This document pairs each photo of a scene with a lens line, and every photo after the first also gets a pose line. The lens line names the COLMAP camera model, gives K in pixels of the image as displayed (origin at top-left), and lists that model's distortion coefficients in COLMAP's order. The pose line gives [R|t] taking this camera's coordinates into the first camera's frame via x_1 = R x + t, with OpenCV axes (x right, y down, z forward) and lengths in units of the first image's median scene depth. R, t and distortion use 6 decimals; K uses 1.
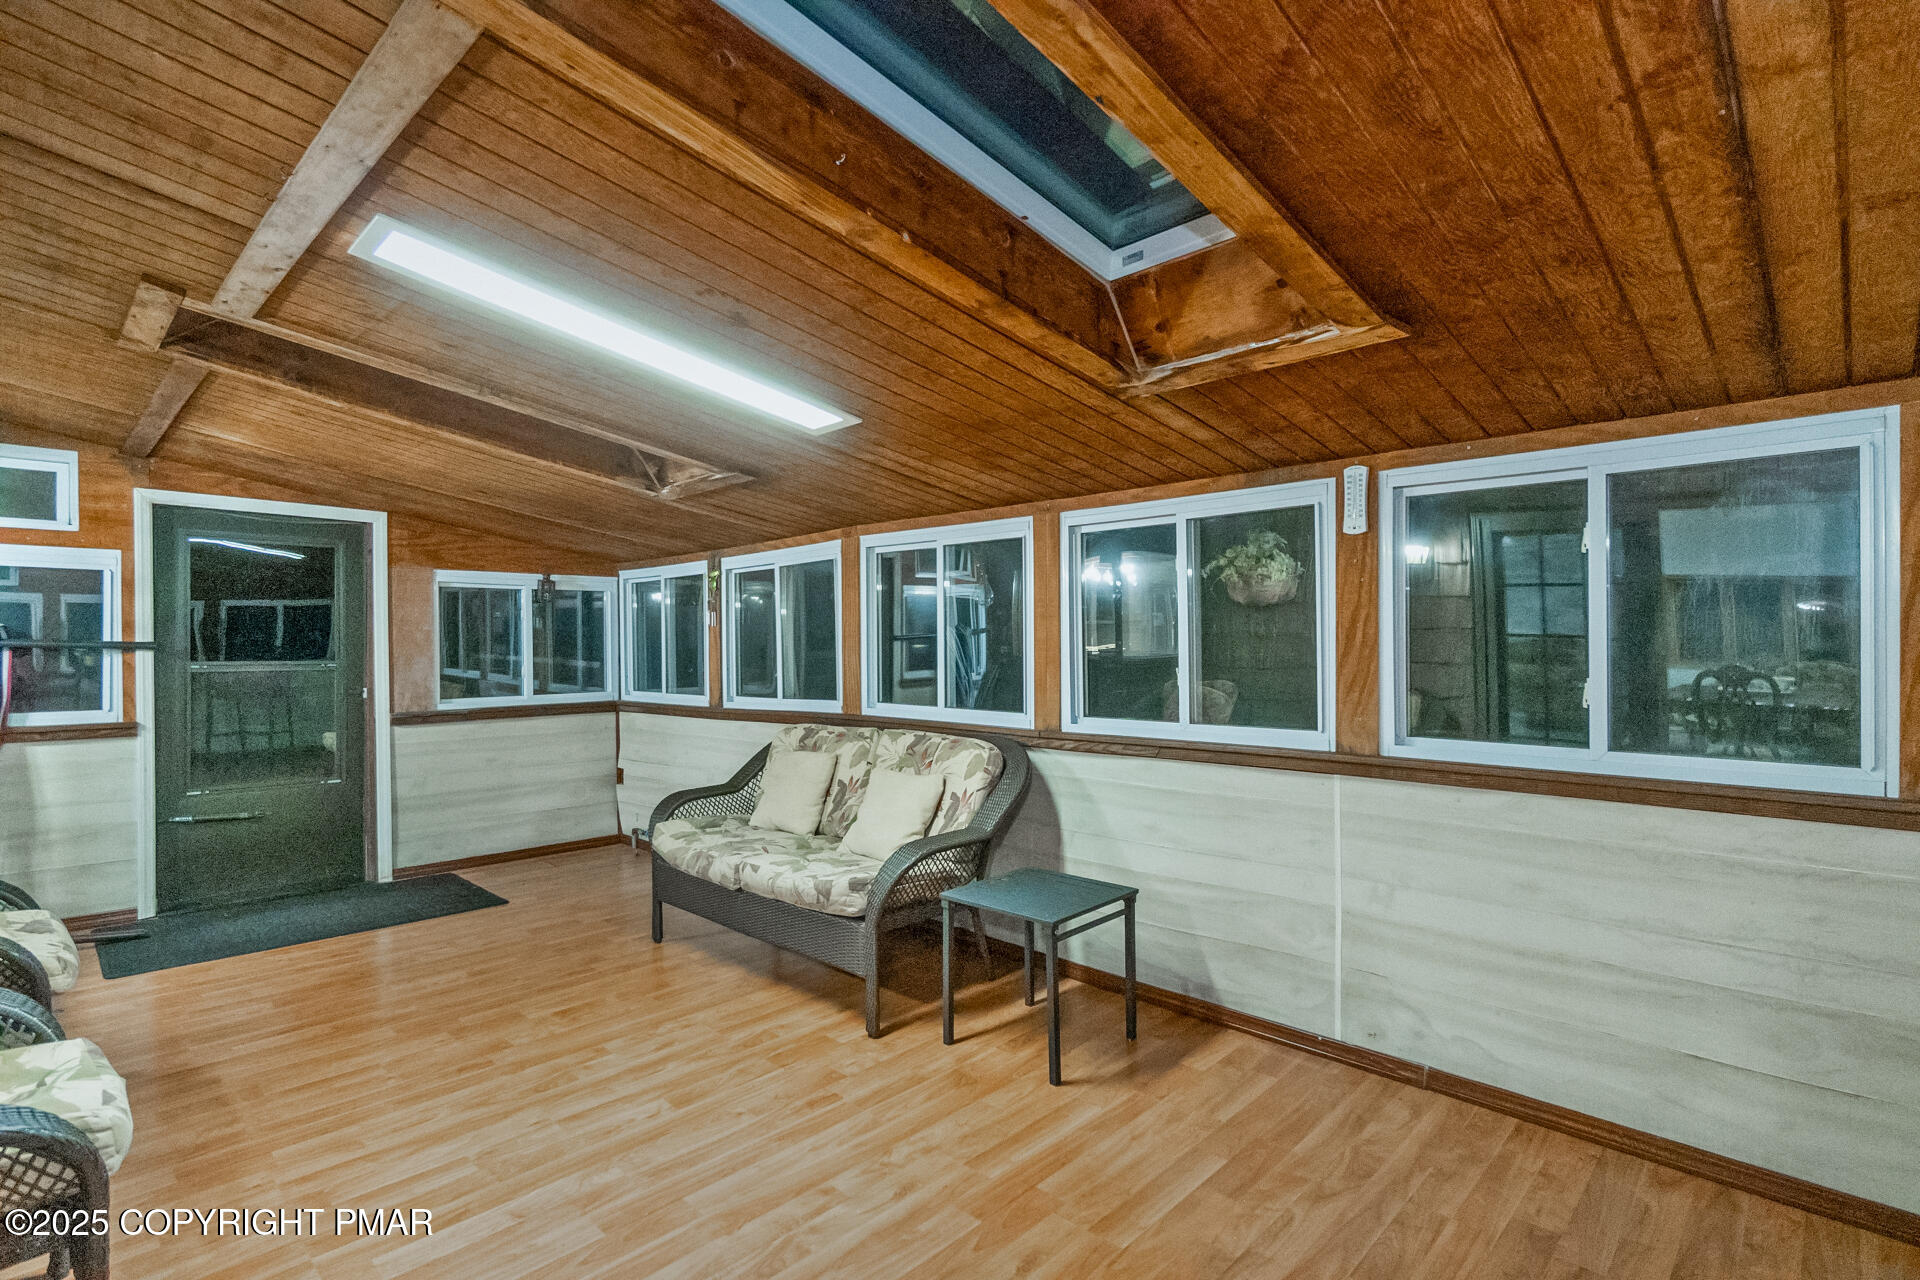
lens RADIAL K [[913.1, 0, 960.0], [0, 913.1, 640.0], [0, 0, 1]] dist [0.000109, 0.000018]
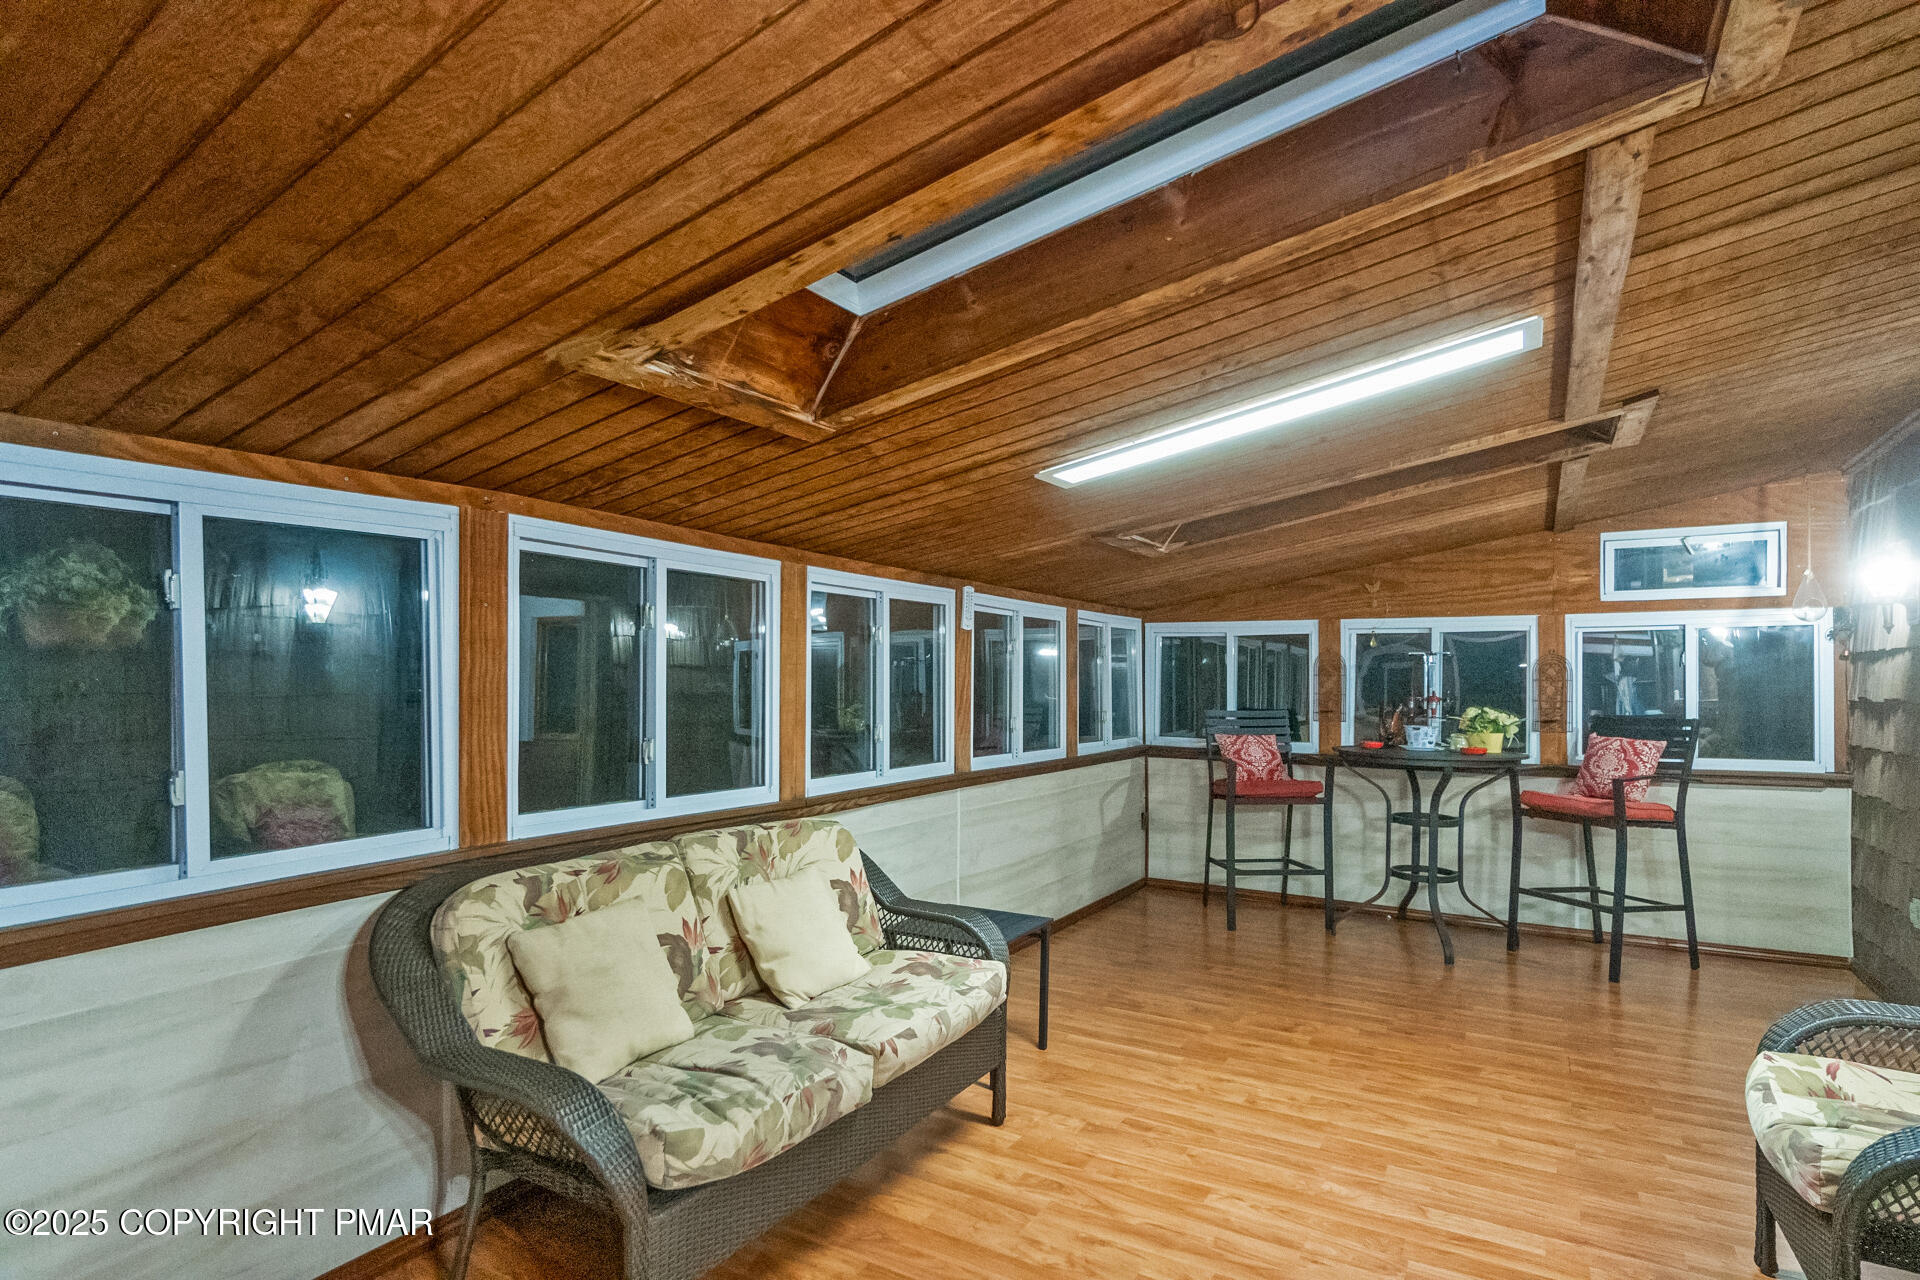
lens RADIAL K [[961.1, 0, 960.8], [0, 961.1, 686.1], [0, 0, 1]] dist [0.000597, -0.000118]
pose [[-0.214991, 0.006898, 0.976592, -1.141257], [0.003730, 0.999974, -0.006242, -0.009859], [-0.976609, 0.002301, -0.215011, 1.352390]]
